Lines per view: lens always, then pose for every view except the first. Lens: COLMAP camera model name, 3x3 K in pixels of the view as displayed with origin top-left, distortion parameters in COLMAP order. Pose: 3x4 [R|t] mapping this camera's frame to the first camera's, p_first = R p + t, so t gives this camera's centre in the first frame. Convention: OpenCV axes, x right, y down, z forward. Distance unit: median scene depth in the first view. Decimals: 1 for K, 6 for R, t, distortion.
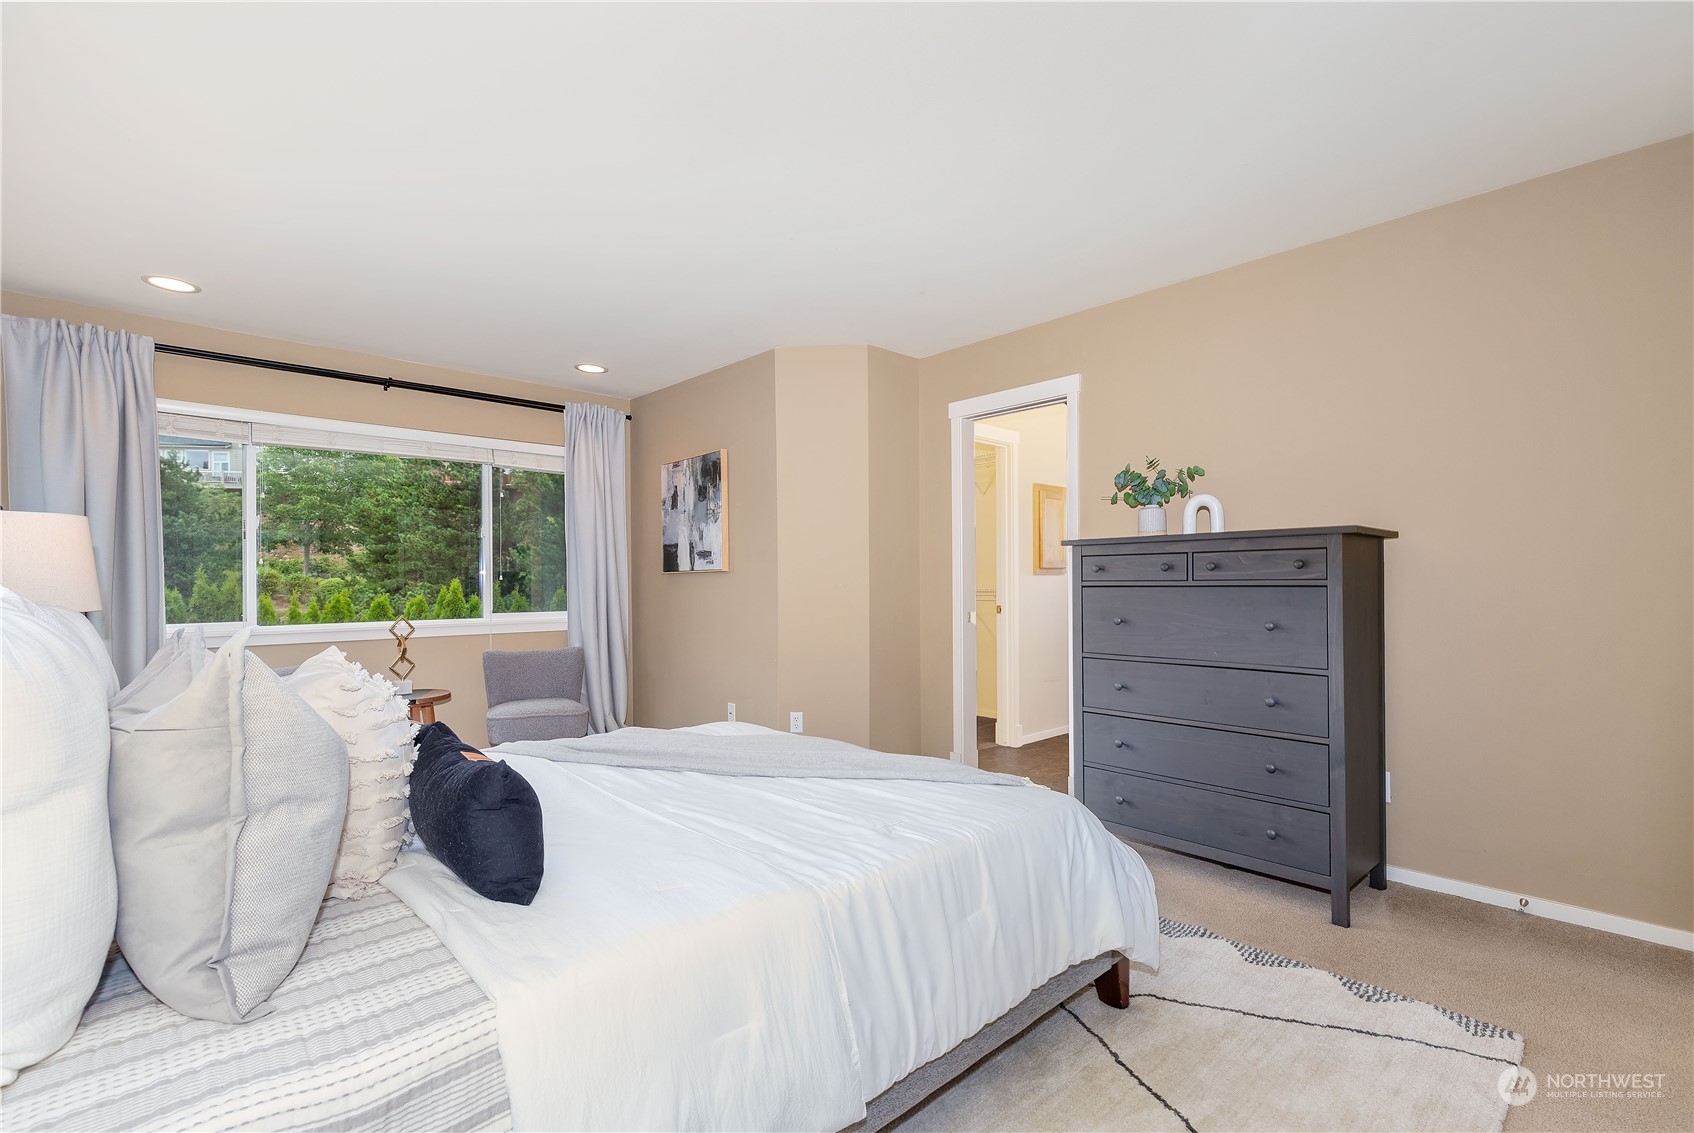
lens RADIAL K [[765.5, 0, 855.4], [0, 765.5, 575.8], [0, 0, 1]] dist [0.012853, -0.001377]
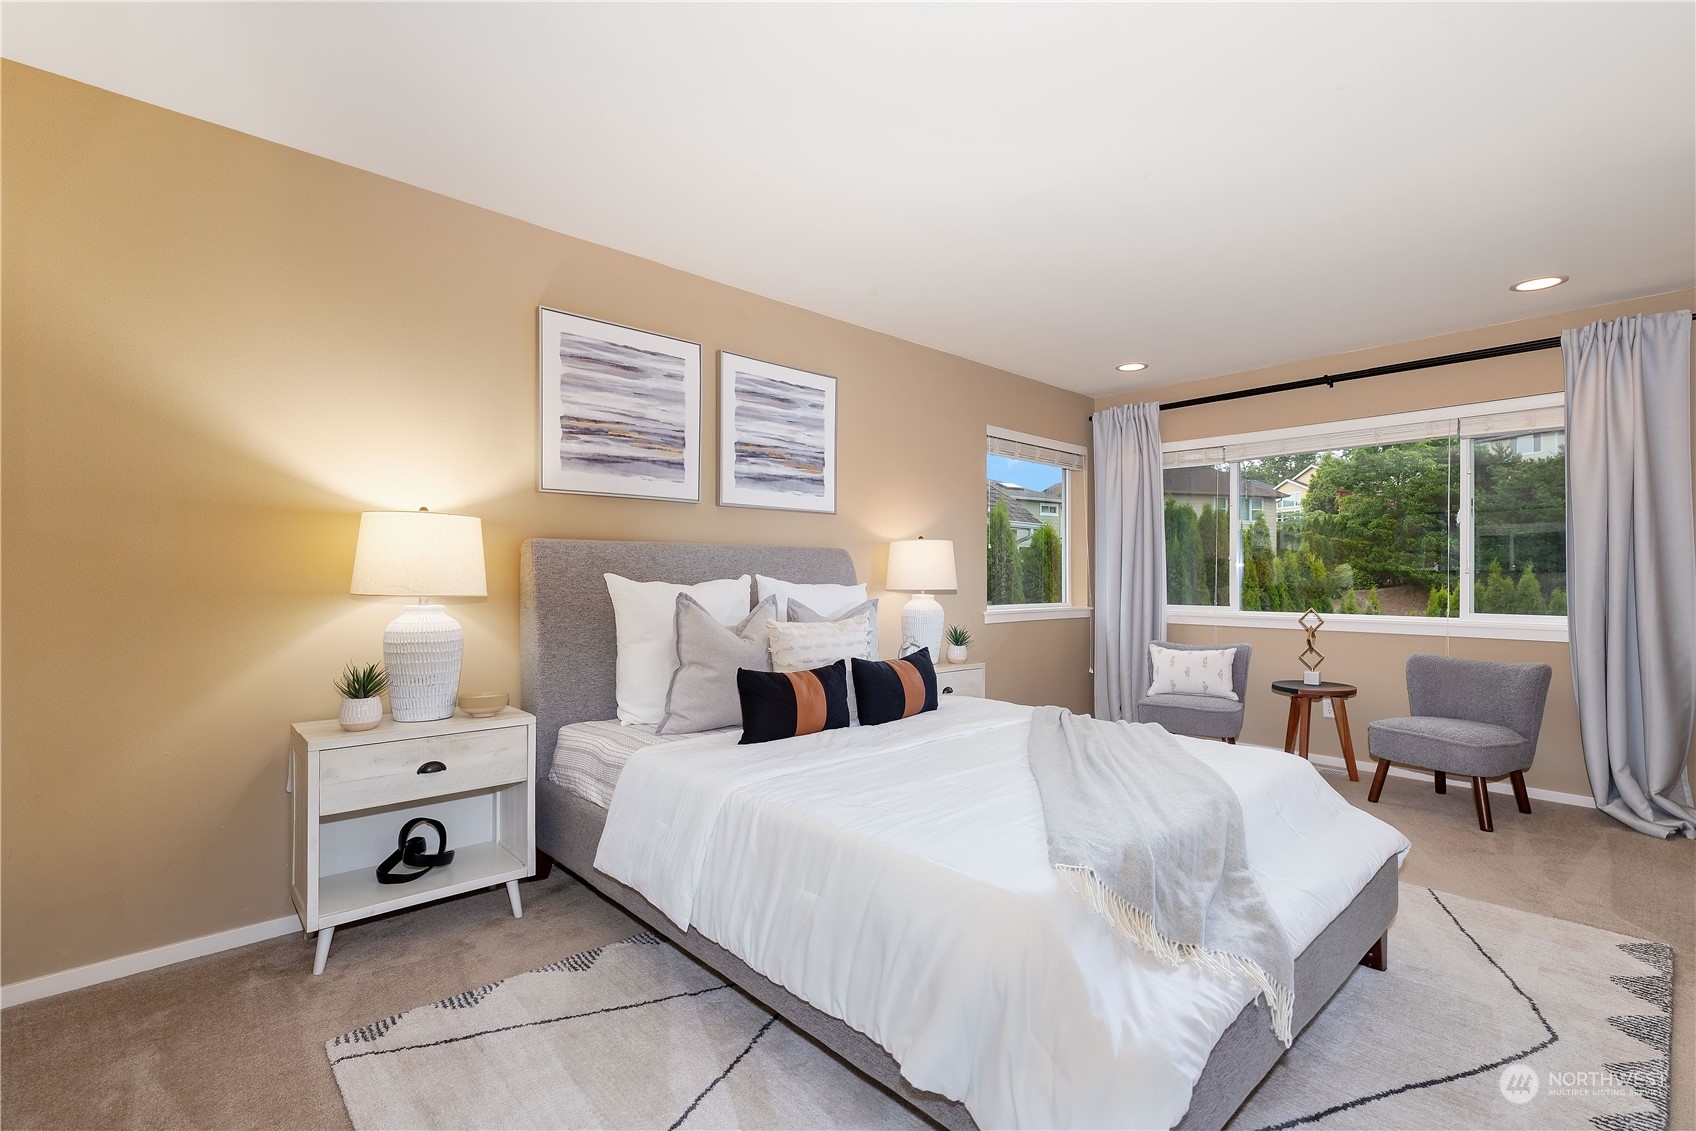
lens RADIAL K [[766.5, 0, 856.5], [0, 766.5, 578.2], [0, 0, 1]] dist [0.012853, -0.001377]
pose [[-0.003267, 0.007473, -0.999967, 0.398382], [0.004372, 0.999963, 0.007458, 0.001345], [0.999985, -0.004348, -0.003299, 0.358832]]
